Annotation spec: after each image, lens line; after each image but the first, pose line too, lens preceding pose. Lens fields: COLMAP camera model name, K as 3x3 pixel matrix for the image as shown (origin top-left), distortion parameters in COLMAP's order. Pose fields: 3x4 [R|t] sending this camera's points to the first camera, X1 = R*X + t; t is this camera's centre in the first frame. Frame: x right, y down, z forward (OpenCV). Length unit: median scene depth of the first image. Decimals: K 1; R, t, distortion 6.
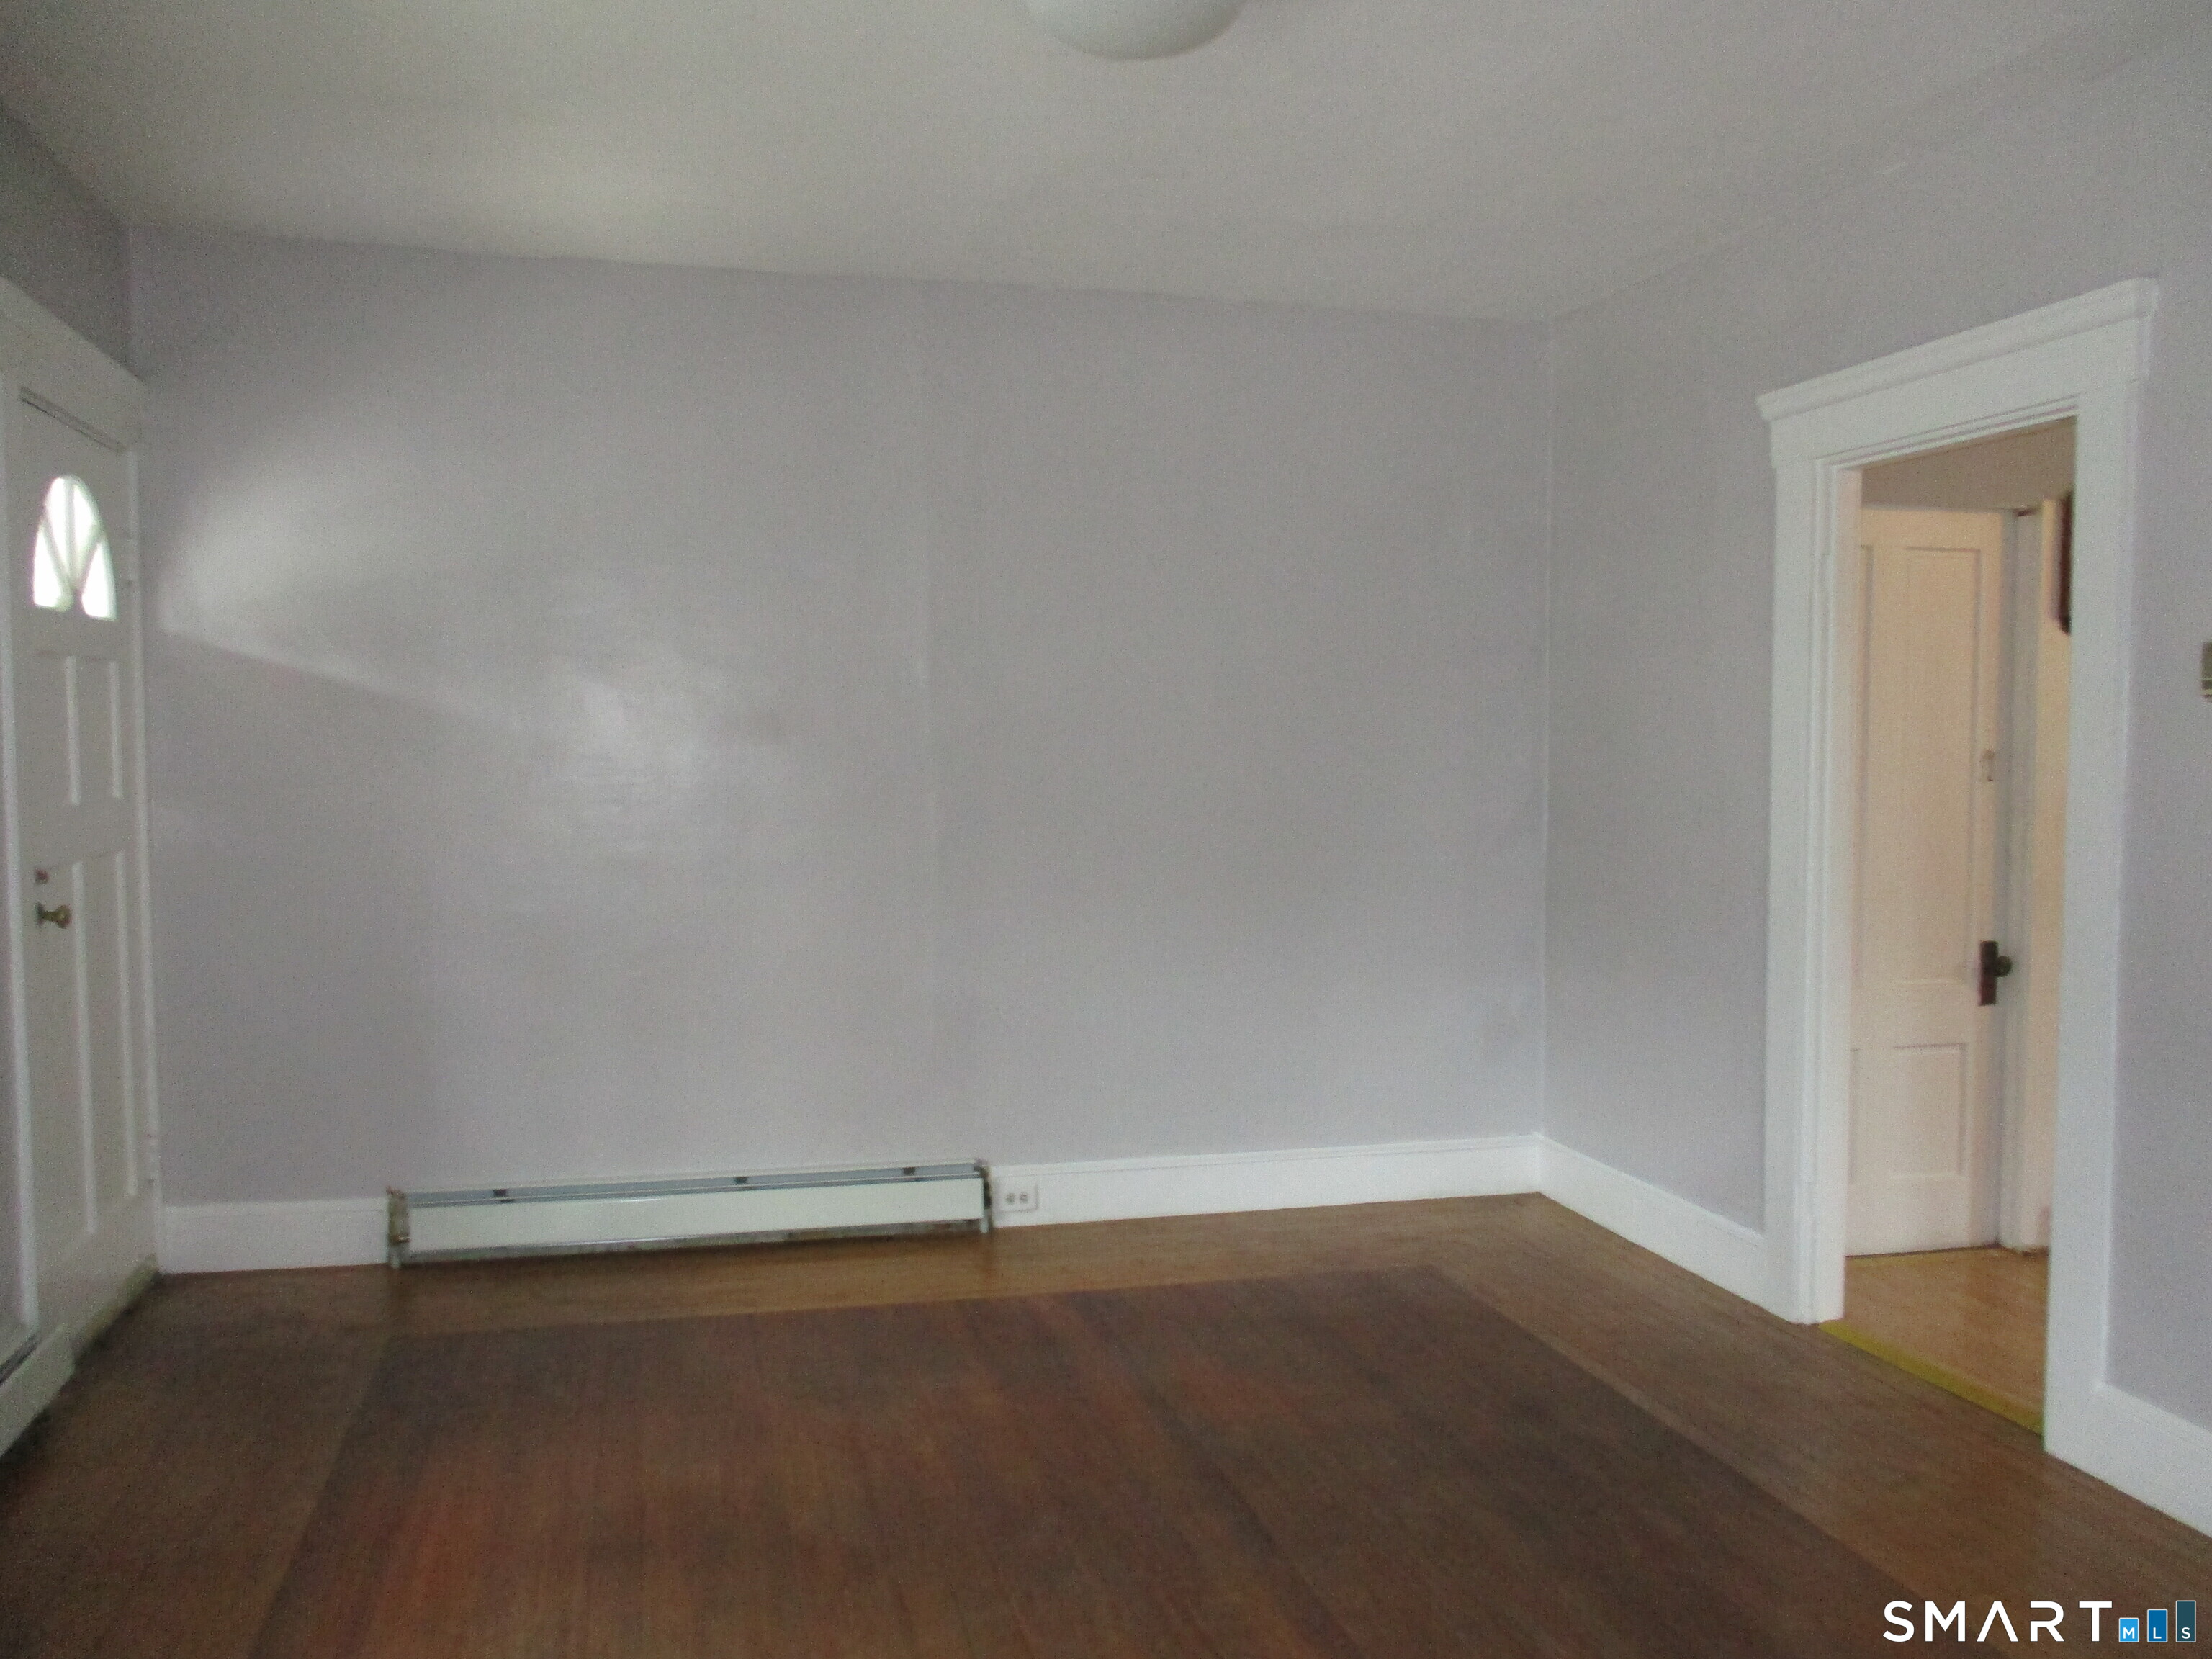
lens RADIAL K [[1899.1, 0, 1106.0], [0, 1899.1, 829.5], [0, 0, 1]] dist [-0.111769, 0.204203]
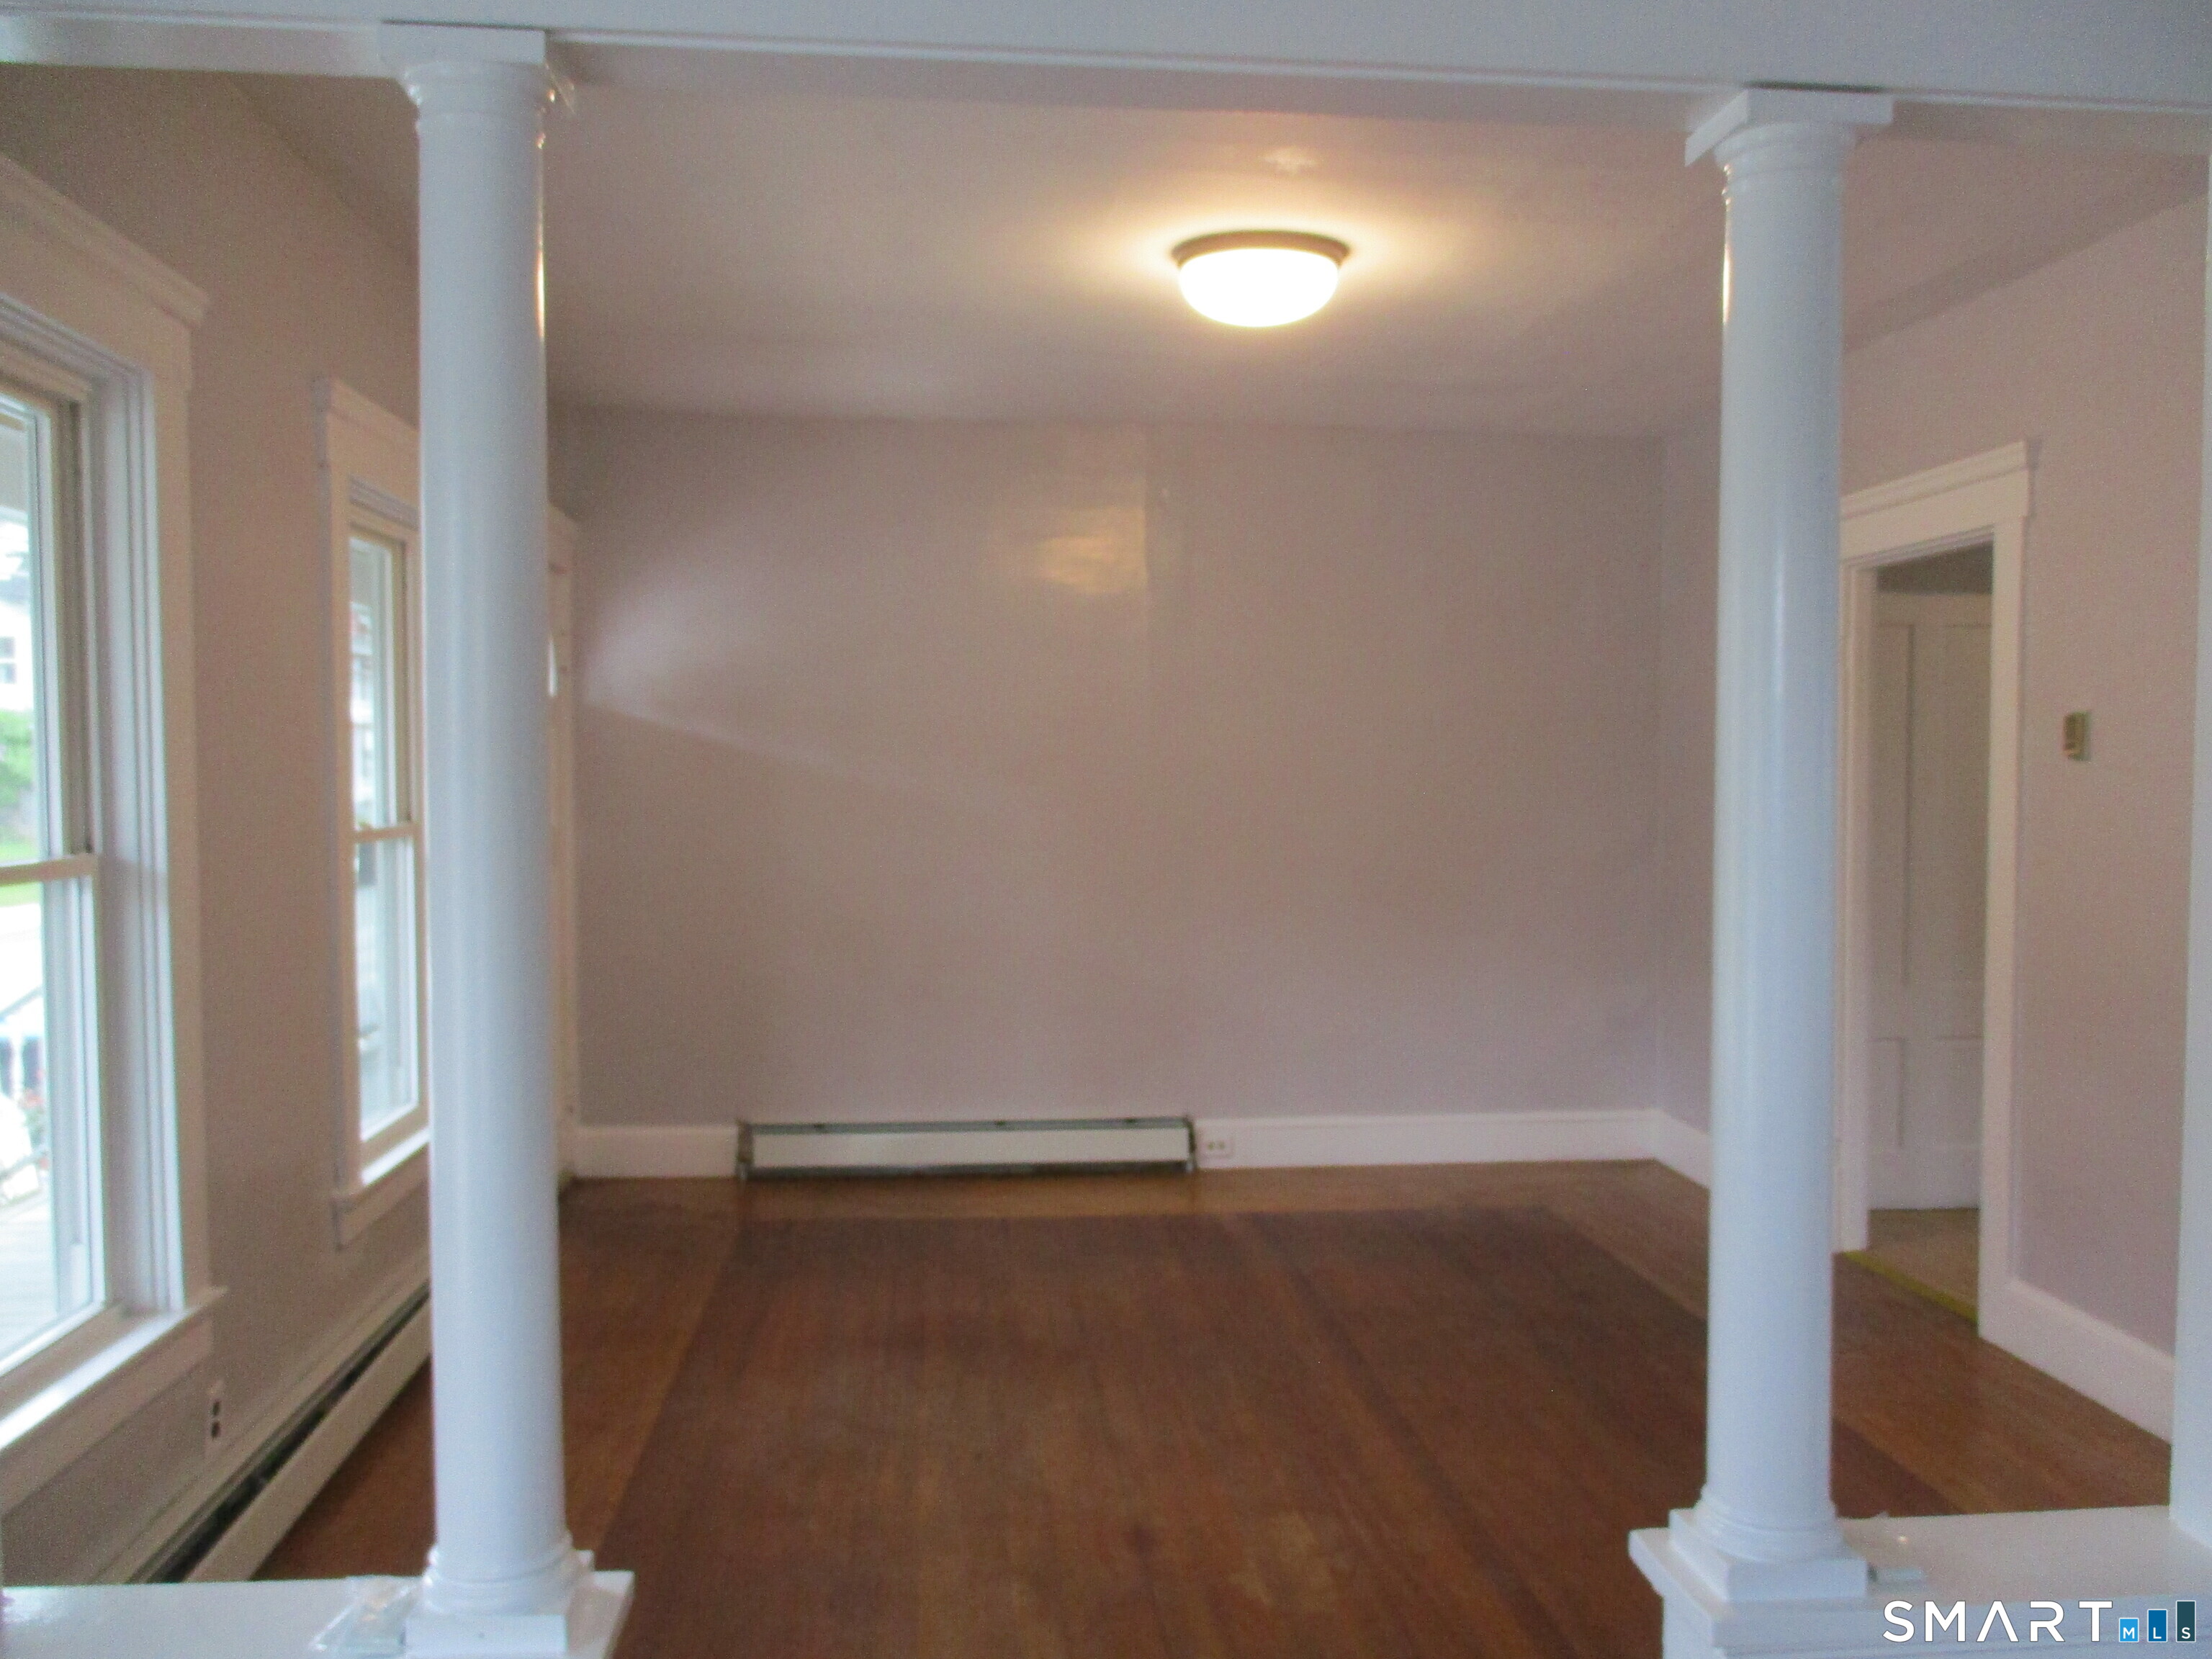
lens RADIAL K [[1899.1, 0, 1106.0], [0, 1899.1, 829.5], [0, 0, 1]] dist [-0.111769, 0.204203]
pose [[0.989053, 0.005438, -0.147459, 0.071932], [-0.008091, 0.999816, -0.017393, 0.007225], [0.147338, 0.018396, 0.988915, -0.290786]]
